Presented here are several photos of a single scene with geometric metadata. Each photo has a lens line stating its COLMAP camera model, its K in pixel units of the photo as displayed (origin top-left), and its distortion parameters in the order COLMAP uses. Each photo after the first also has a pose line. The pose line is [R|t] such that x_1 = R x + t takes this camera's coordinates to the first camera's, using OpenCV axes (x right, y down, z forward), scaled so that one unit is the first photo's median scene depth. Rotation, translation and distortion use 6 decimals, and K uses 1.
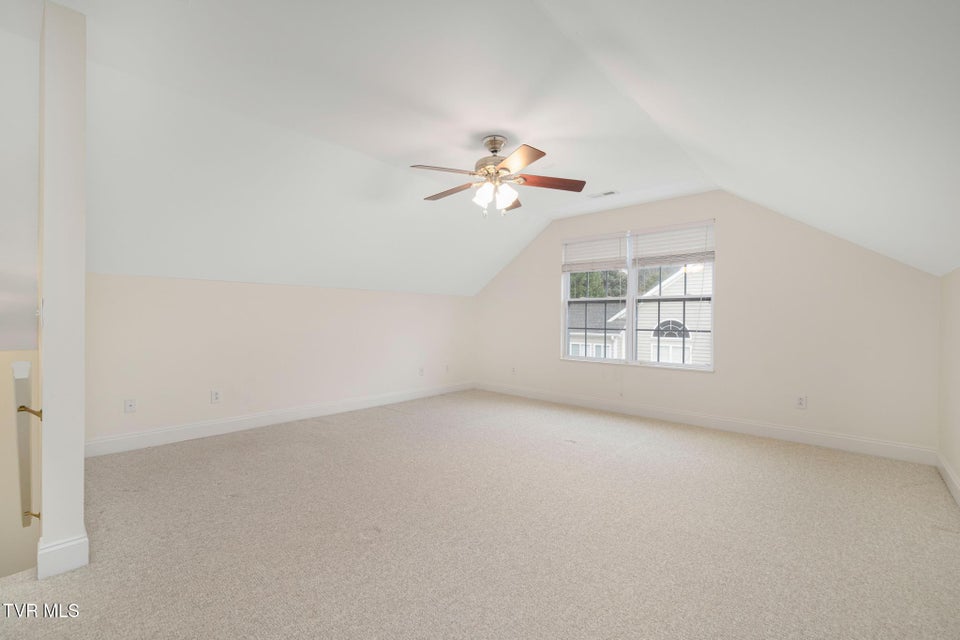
lens RADIAL K [[409.2, 0, 479.7], [0, 409.2, 317.1], [0, 0, 1]] dist [-0.000103, -0.000541]
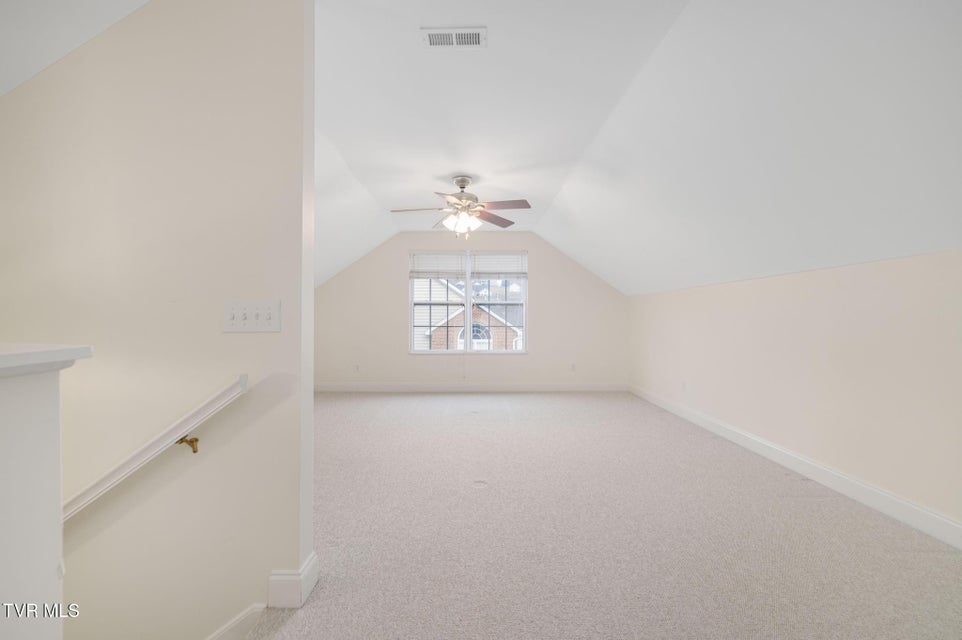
lens RADIAL K [[410.0, 0, 480.7], [0, 410.0, 317.1], [0, 0, 1]] dist [-0.000103, -0.000541]
pose [[0.732371, -0.004735, 0.680889, -0.591196], [0.009001, 0.999956, -0.002728, 0.001405], [-0.680846, 0.008127, 0.732381, 0.022905]]
